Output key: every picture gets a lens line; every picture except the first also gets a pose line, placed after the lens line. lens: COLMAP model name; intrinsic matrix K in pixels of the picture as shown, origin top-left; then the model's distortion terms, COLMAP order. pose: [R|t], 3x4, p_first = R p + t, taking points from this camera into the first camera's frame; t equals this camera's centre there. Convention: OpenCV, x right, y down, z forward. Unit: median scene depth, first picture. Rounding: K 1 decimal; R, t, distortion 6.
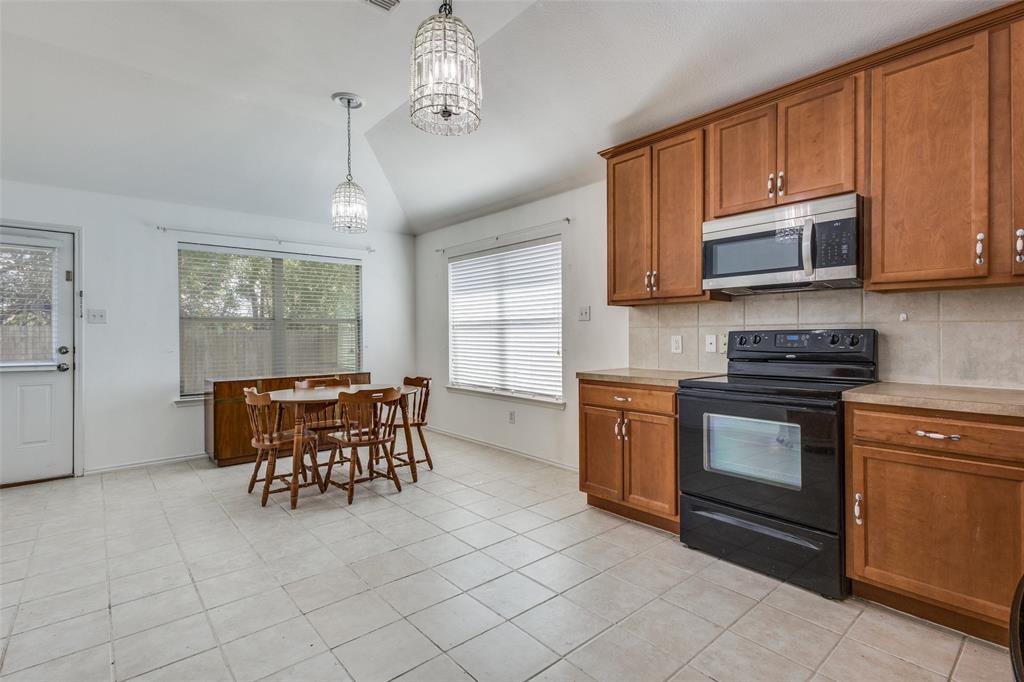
lens RADIAL K [[480.8, 0, 512.7], [0, 480.8, 334.6], [0, 0, 1]] dist [0.004189, -0.000060]
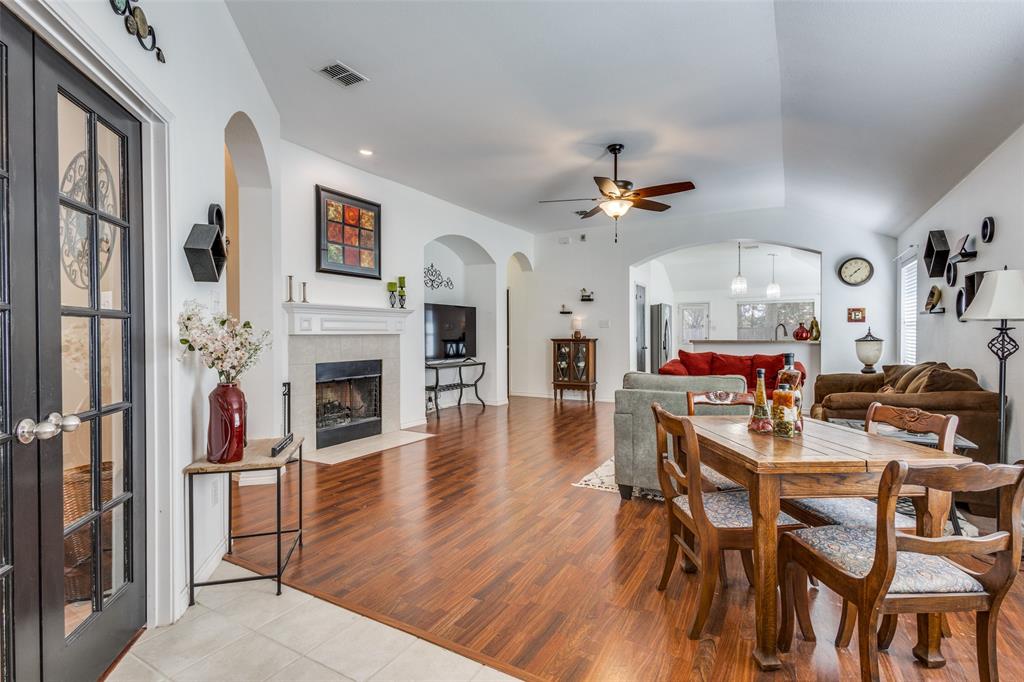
lens RADIAL K [[480.8, 0, 512.7], [0, 480.8, 334.6], [0, 0, 1]] dist [0.004189, -0.000060]
pose [[0.324967, 0.004972, -0.945712, 1.777296], [0.001072, 0.999984, 0.005626, -0.013416], [0.945725, -0.002842, 0.324957, -1.346344]]
